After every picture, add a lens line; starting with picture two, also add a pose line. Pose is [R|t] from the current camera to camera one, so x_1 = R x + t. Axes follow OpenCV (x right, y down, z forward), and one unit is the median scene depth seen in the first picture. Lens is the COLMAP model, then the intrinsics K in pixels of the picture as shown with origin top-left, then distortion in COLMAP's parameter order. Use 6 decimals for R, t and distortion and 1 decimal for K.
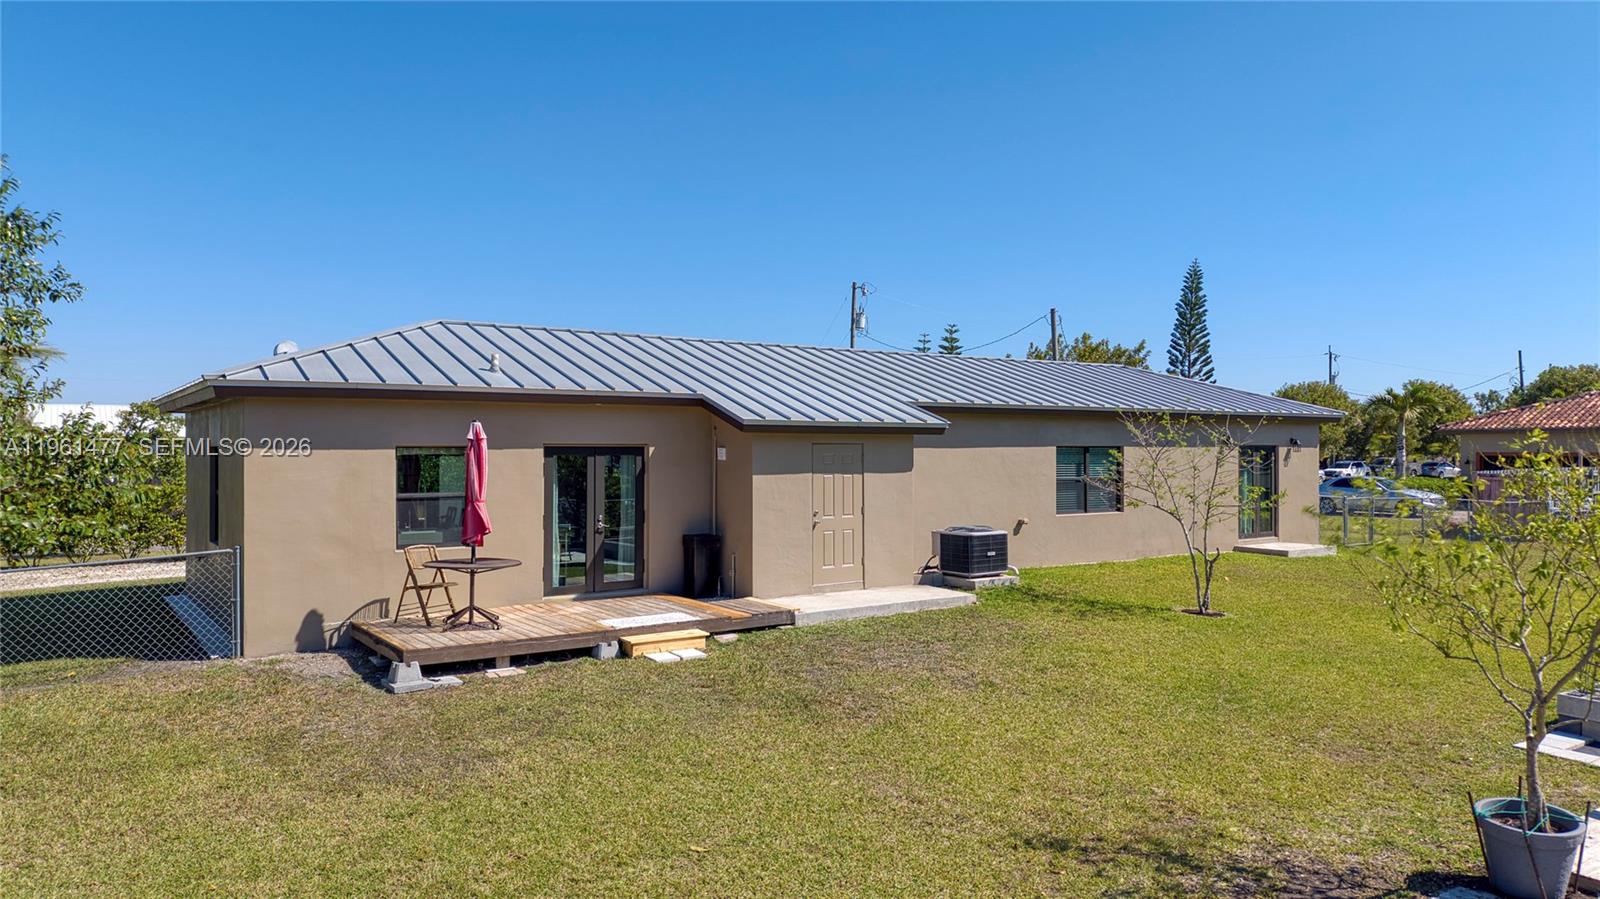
lens RADIAL K [[1062.2, 0, 800.0], [0, 1062.2, 449.5], [0, 0, 1]] dist [0.058234, -0.087990]
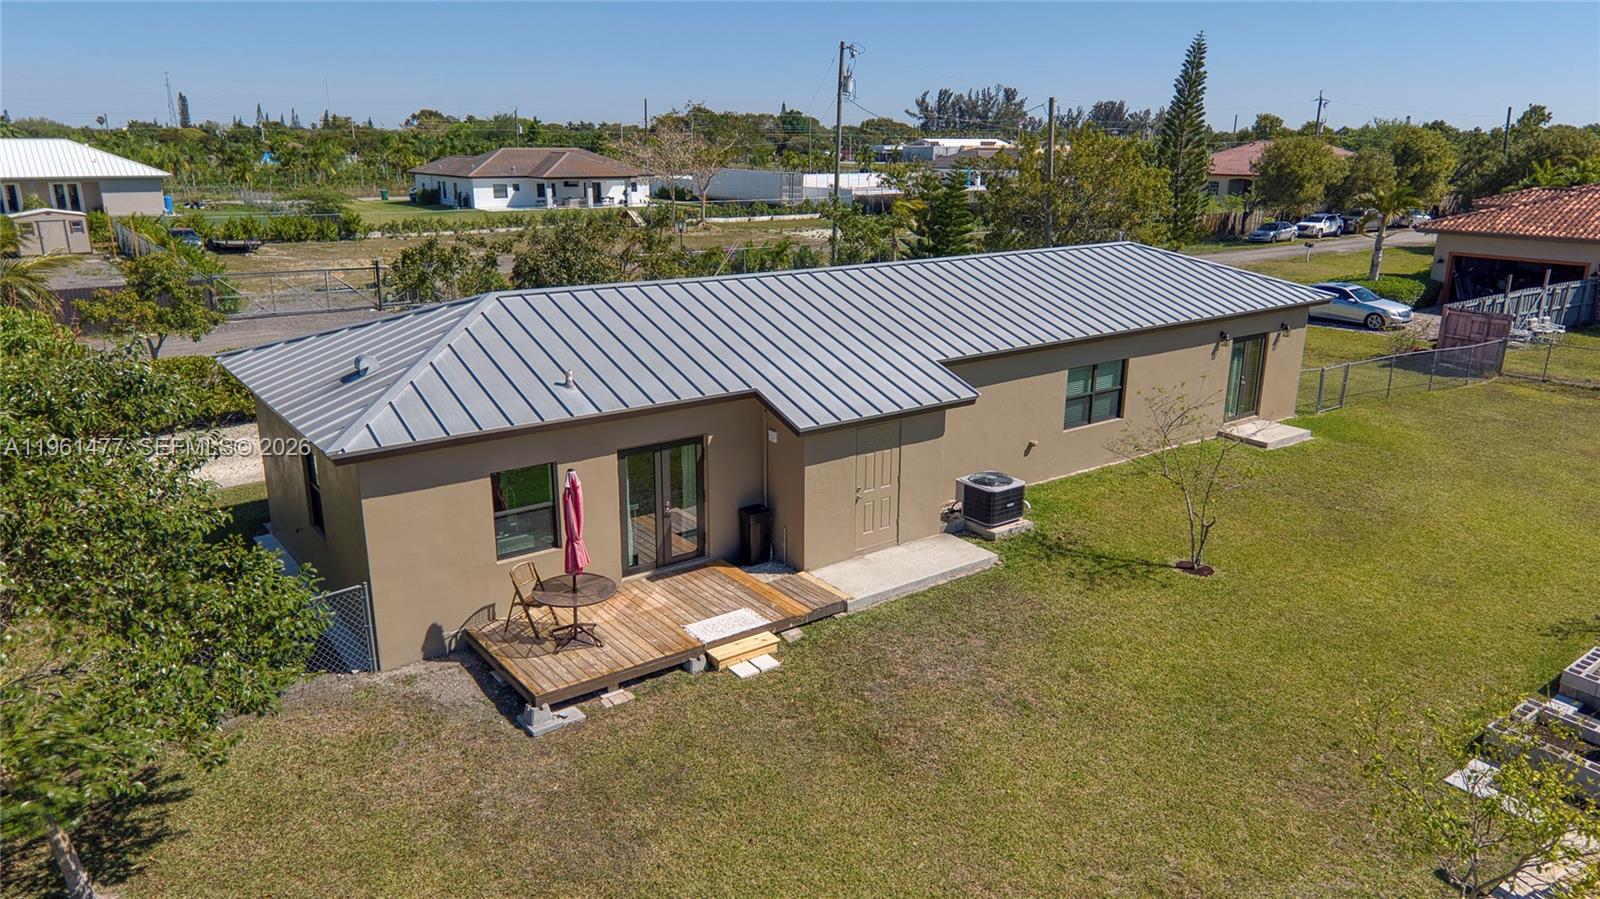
lens RADIAL K [[1062.2, 0, 800.0], [0, 1062.2, 449.5], [0, 0, 1]] dist [0.058234, -0.087990]
pose [[0.999300, -0.001706, 0.037371, -0.091632], [-0.008795, 0.960243, 0.279025, -0.299974], [-0.036362, -0.279159, 0.959556, -0.046880]]
